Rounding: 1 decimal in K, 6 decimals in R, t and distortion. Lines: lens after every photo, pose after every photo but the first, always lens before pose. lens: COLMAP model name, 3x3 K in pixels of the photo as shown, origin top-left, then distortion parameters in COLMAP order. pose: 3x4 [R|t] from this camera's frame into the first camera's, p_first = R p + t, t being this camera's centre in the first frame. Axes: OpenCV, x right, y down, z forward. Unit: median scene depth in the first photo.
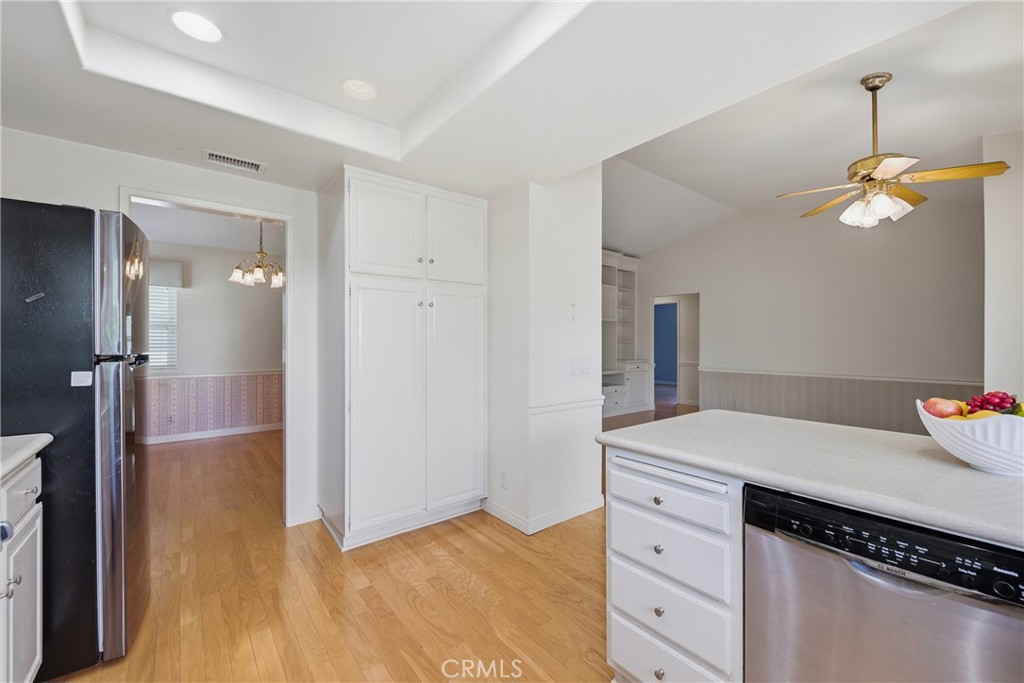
lens RADIAL K [[416.8, 0, 509.1], [0, 416.8, 332.9], [0, 0, 1]] dist [0.011995, -0.000142]
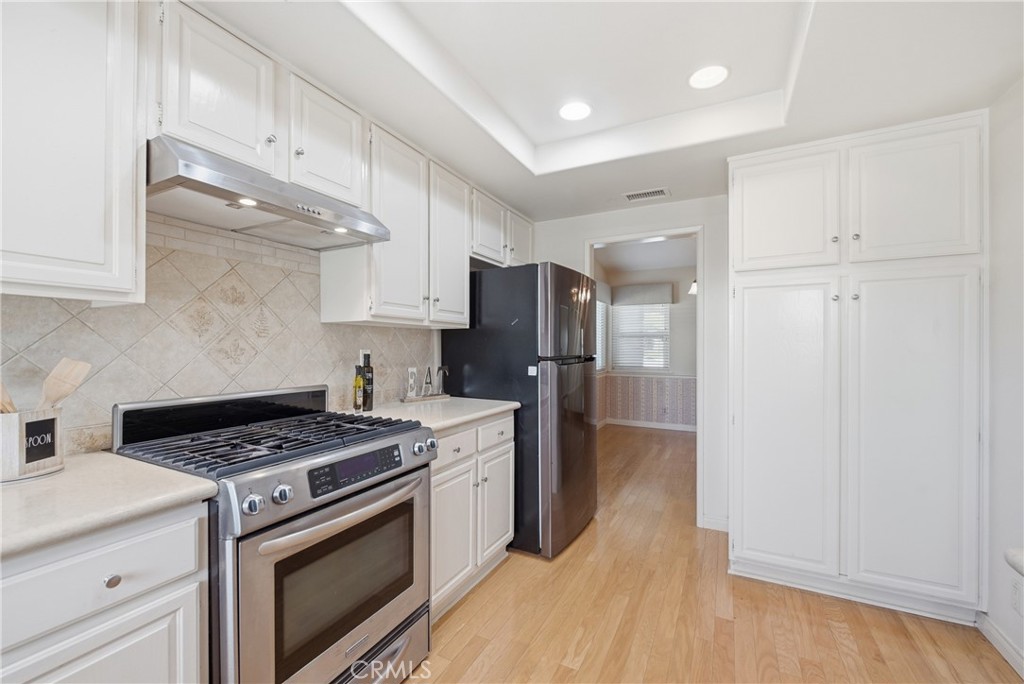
lens RADIAL K [[412.5, 0, 516.1], [0, 412.5, 340.4], [0, 0, 1]] dist [0.001479, -0.000203]
pose [[0.419644, -0.015931, -0.907549, 0.238650], [0.016938, 0.999809, -0.009718, 0.004662], [0.907531, -0.011294, 0.419834, 0.184015]]
